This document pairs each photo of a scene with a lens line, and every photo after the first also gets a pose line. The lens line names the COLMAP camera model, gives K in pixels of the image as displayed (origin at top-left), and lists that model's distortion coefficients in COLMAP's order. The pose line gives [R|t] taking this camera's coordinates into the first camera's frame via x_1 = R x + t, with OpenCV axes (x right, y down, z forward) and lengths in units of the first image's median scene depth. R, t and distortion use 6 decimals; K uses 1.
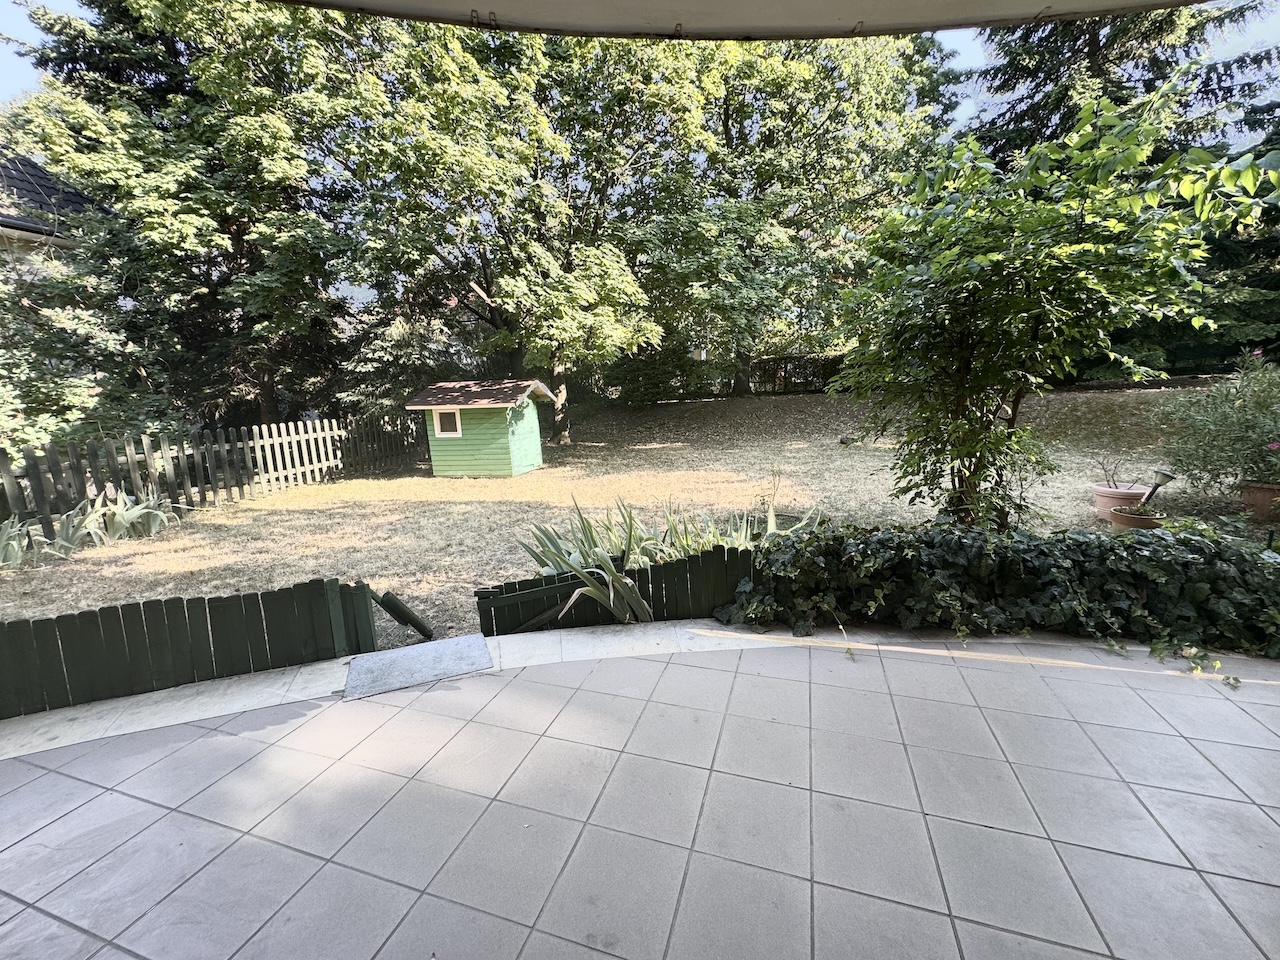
lens RADIAL K [[512.4, 0, 639.7], [0, 512.4, 480.4], [0, 0, 1]] dist [0.001458, 0.000848]
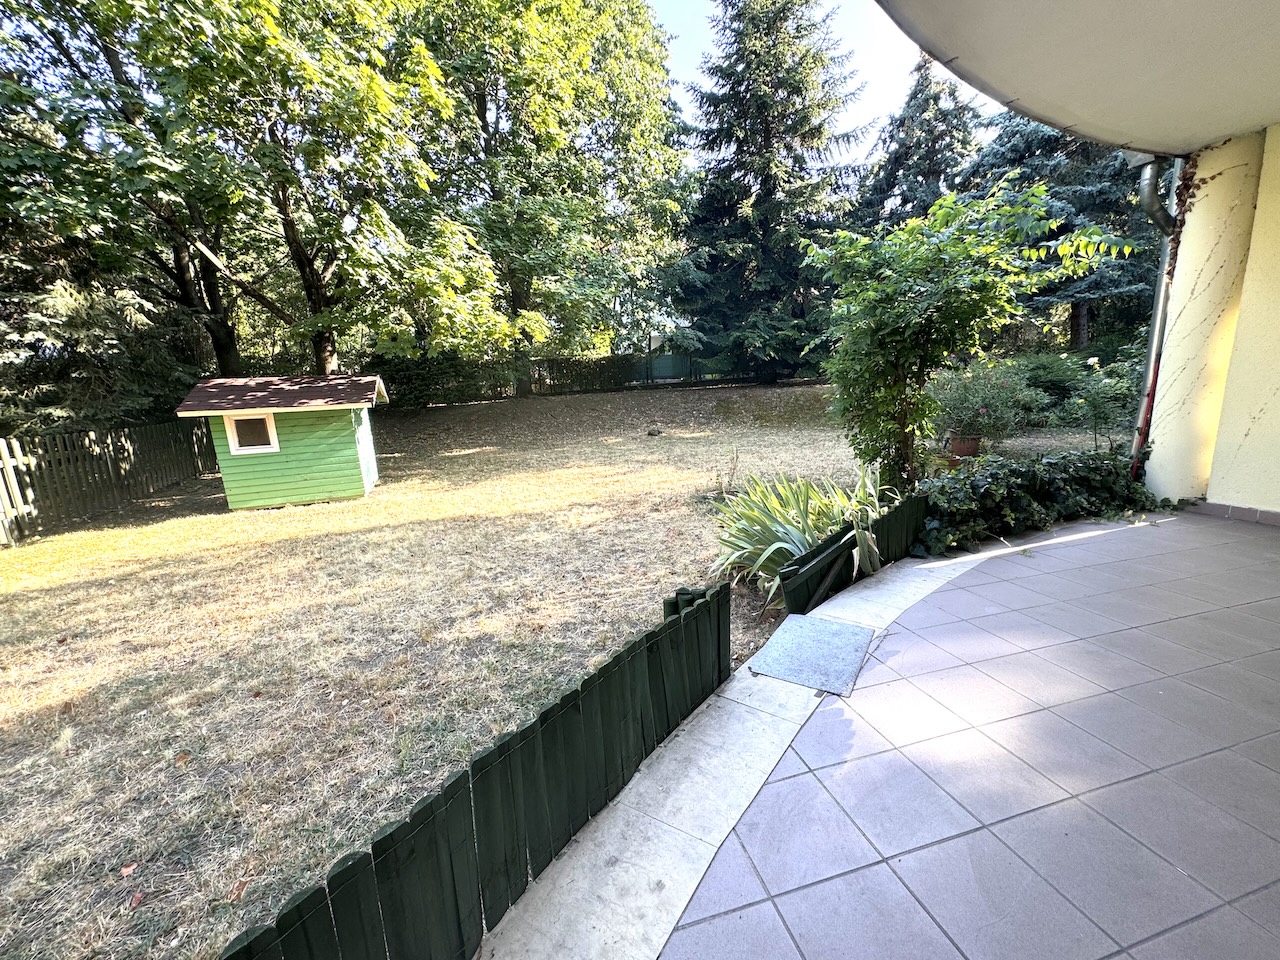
lens RADIAL K [[512.4, 0, 636.0], [0, 512.4, 483.9], [0, 0, 1]] dist [0.001458, 0.000848]
pose [[0.839301, -0.108089, 0.532814, -0.313166], [0.111457, 0.993430, 0.025962, 0.000205], [-0.532119, 0.037596, 0.845834, 0.102639]]
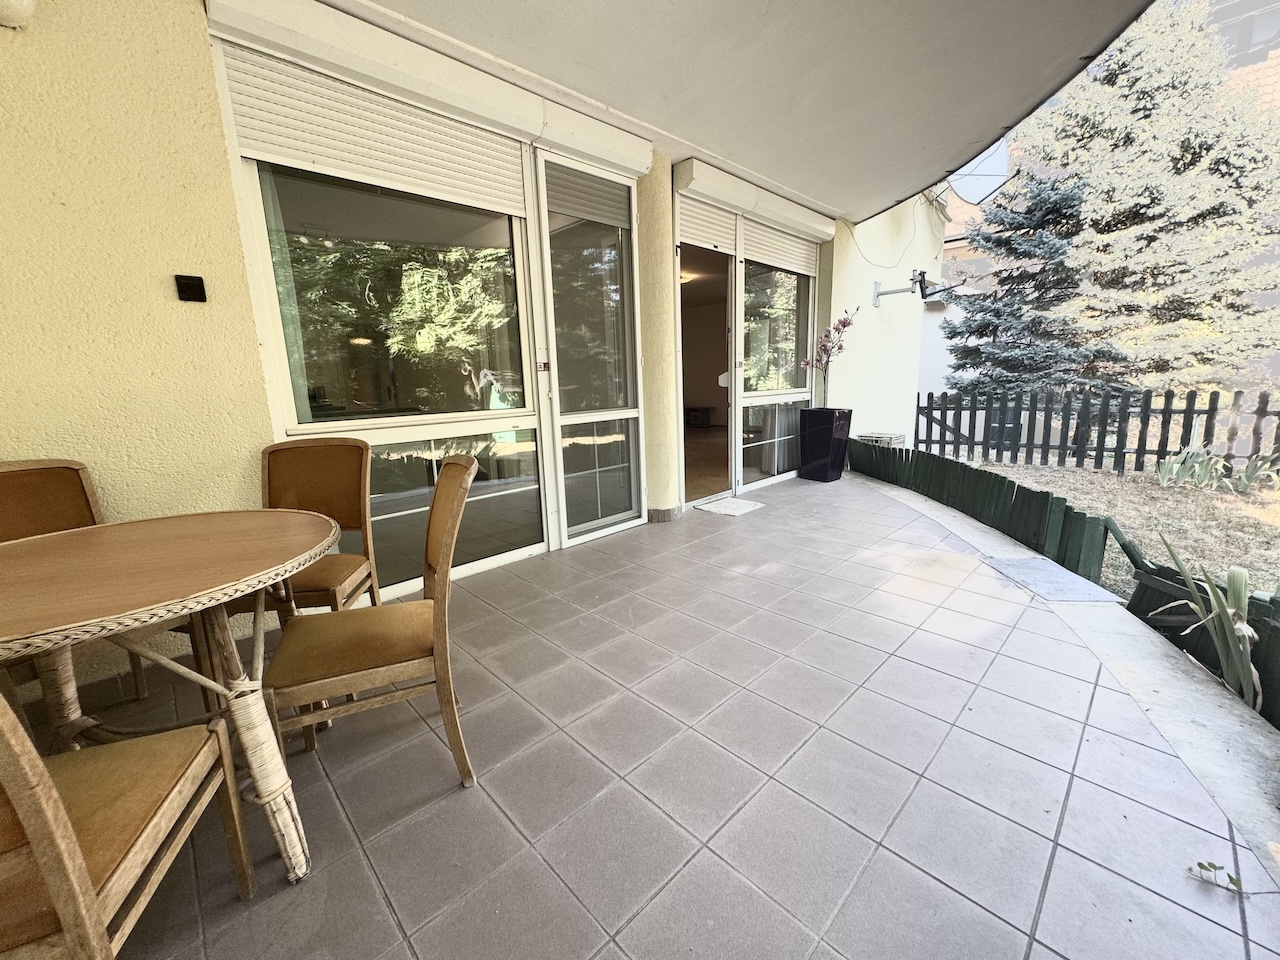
lens RADIAL K [[512.4, 0, 640.0], [0, 512.4, 474.2], [0, 0, 1]] dist [0.001458, 0.000848]
pose [[-0.459600, 0.206388, -0.863812, 0.266672], [-0.104365, 0.953334, 0.283306, -0.030337], [0.881973, 0.220359, -0.416613, 0.165658]]
